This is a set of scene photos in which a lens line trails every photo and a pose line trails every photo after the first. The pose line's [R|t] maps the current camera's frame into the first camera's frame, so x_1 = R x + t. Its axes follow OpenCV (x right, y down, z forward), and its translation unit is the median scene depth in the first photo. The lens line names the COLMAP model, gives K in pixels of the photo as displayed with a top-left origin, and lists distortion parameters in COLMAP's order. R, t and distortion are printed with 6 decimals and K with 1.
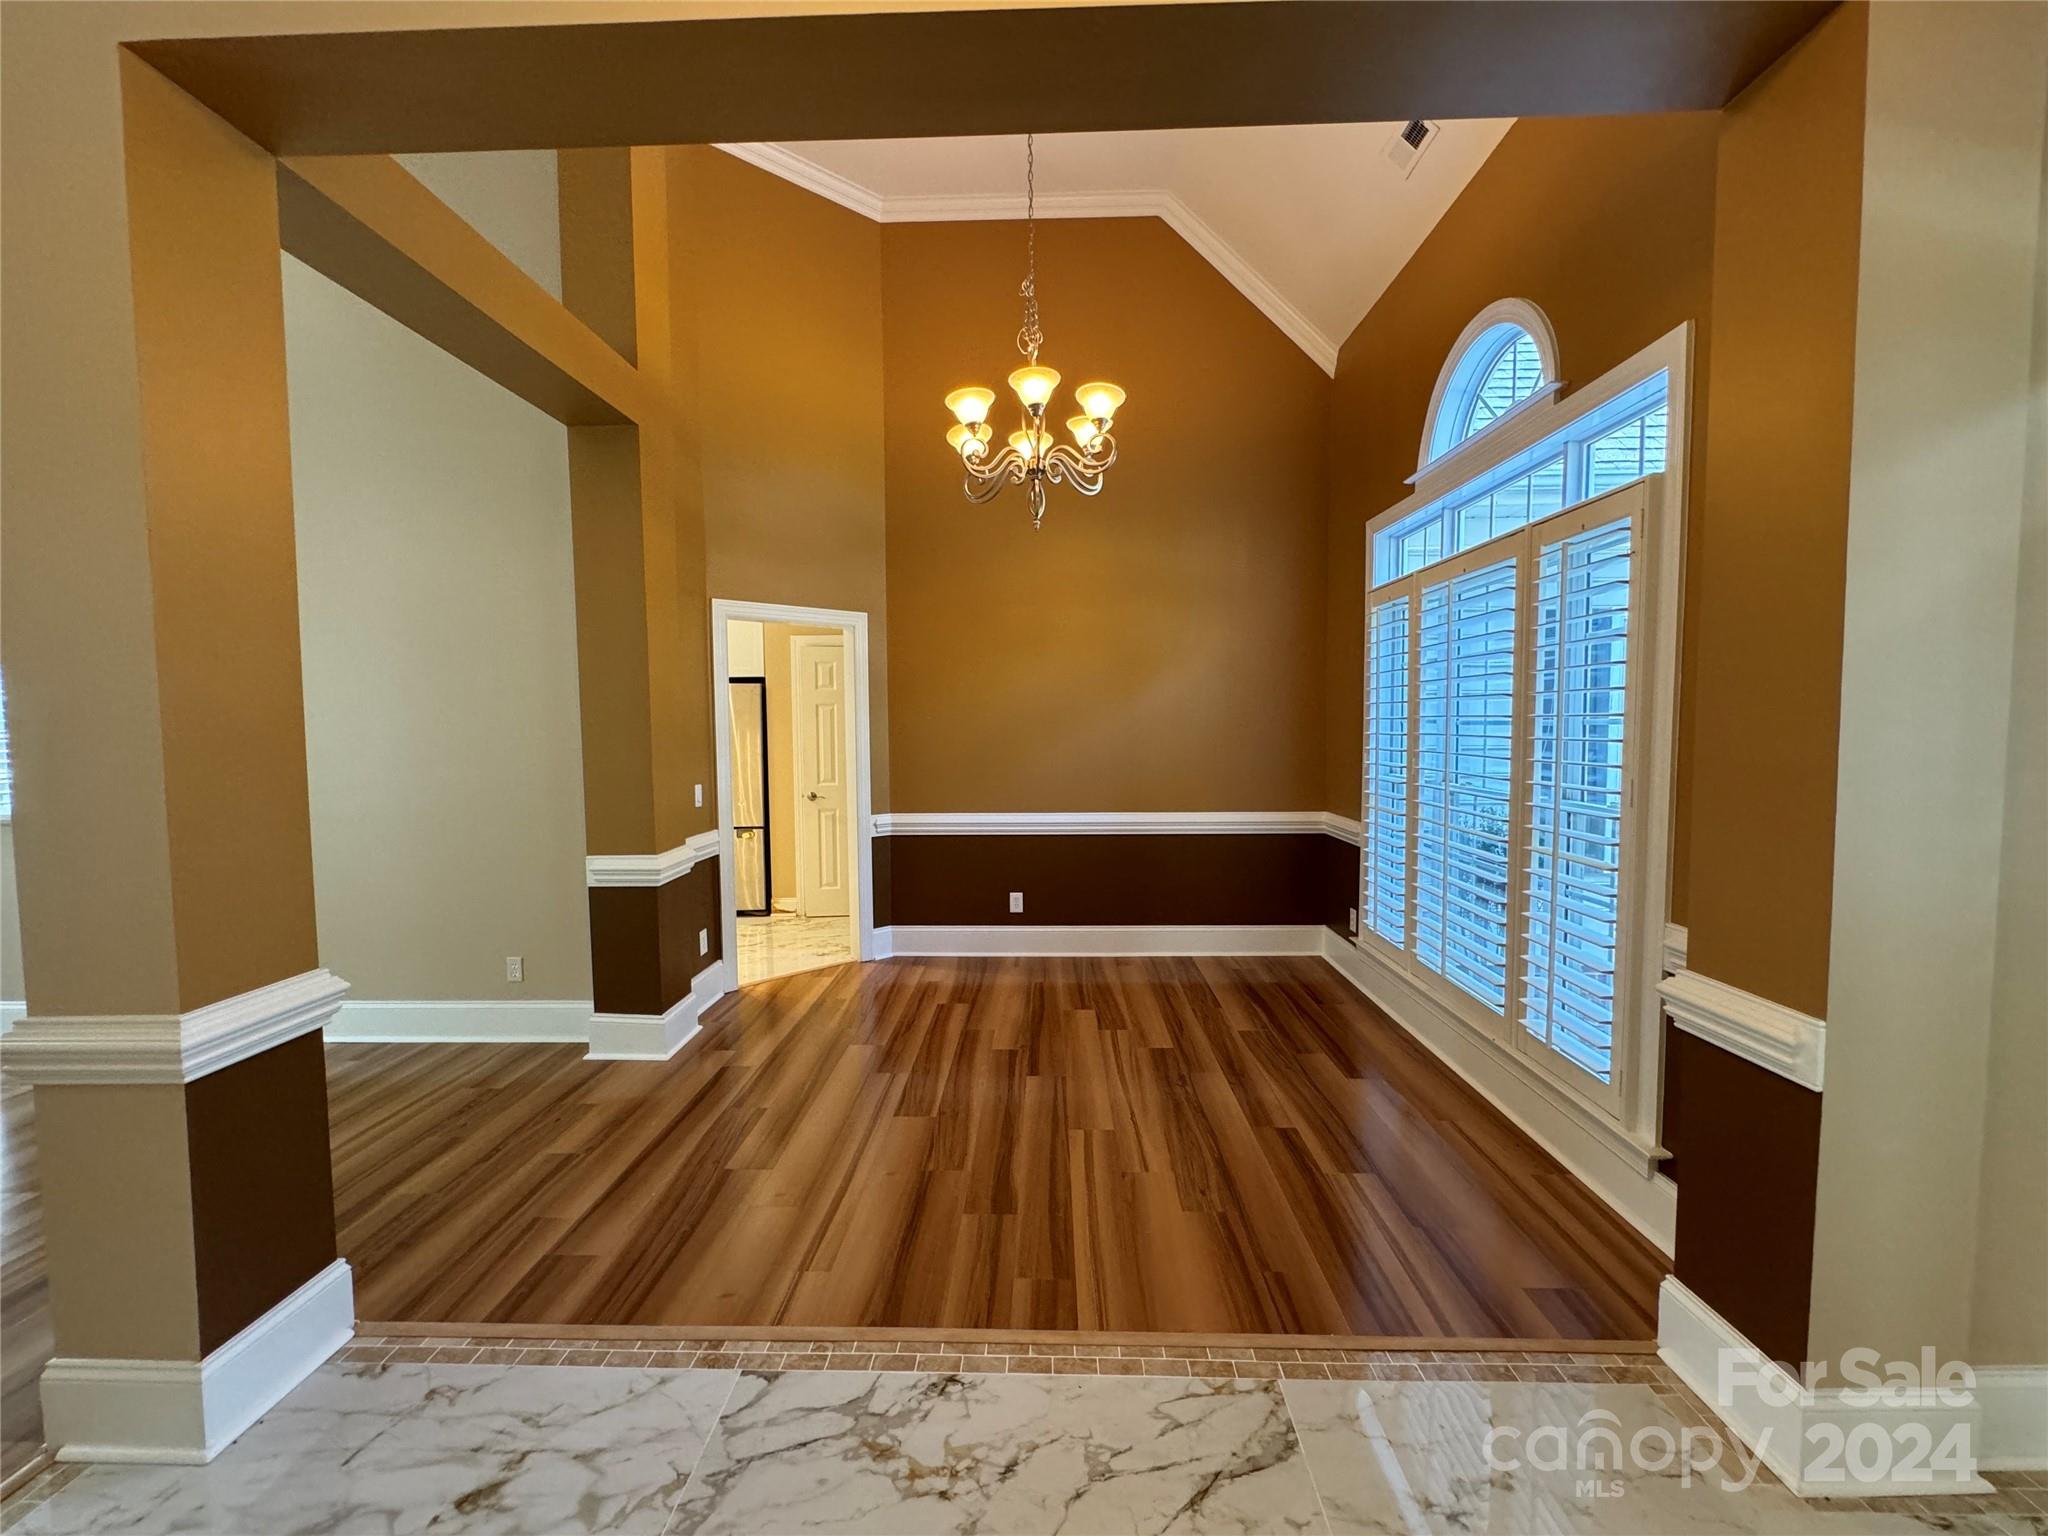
lens RADIAL K [[817.0, 0, 1026.1], [0, 817.0, 770.8], [0, 0, 1]] dist [-0.003916, 0.000346]
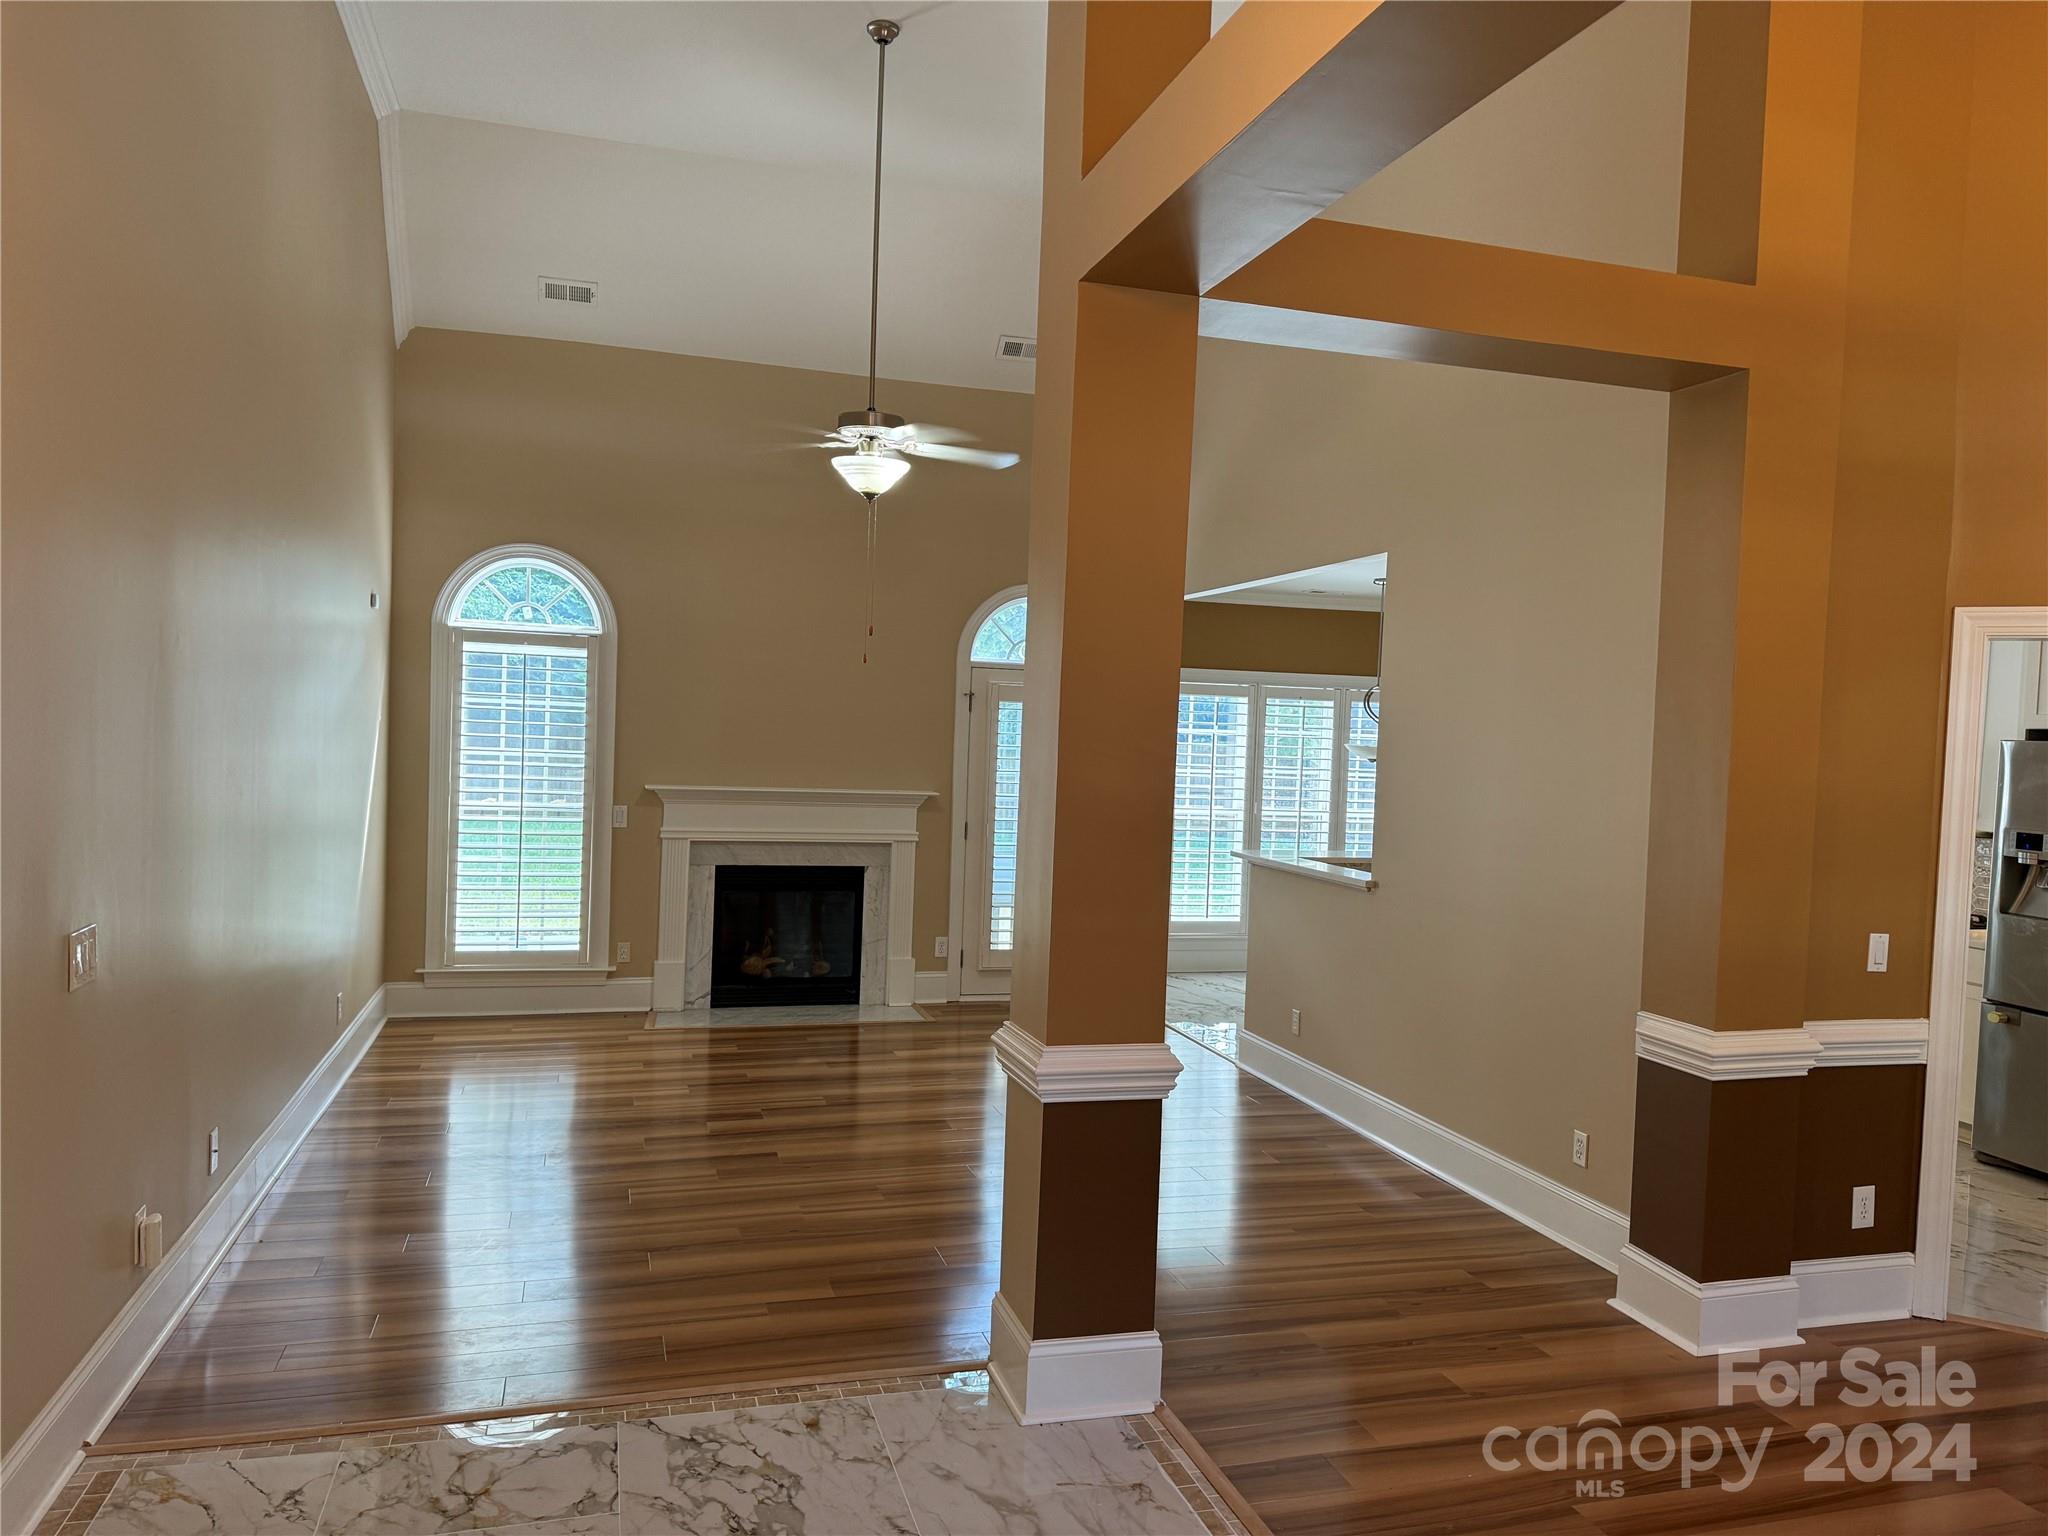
lens RADIAL K [[1444.6, 0, 1024.0], [0, 1444.6, 768.0], [0, 0, 1]] dist [0.034278, -0.002569]
pose [[0.304960, 0.042842, -0.951401, 0.468304], [-0.088466, 0.995943, 0.016491, -0.075287], [0.948248, 0.079138, 0.307512, 0.116766]]
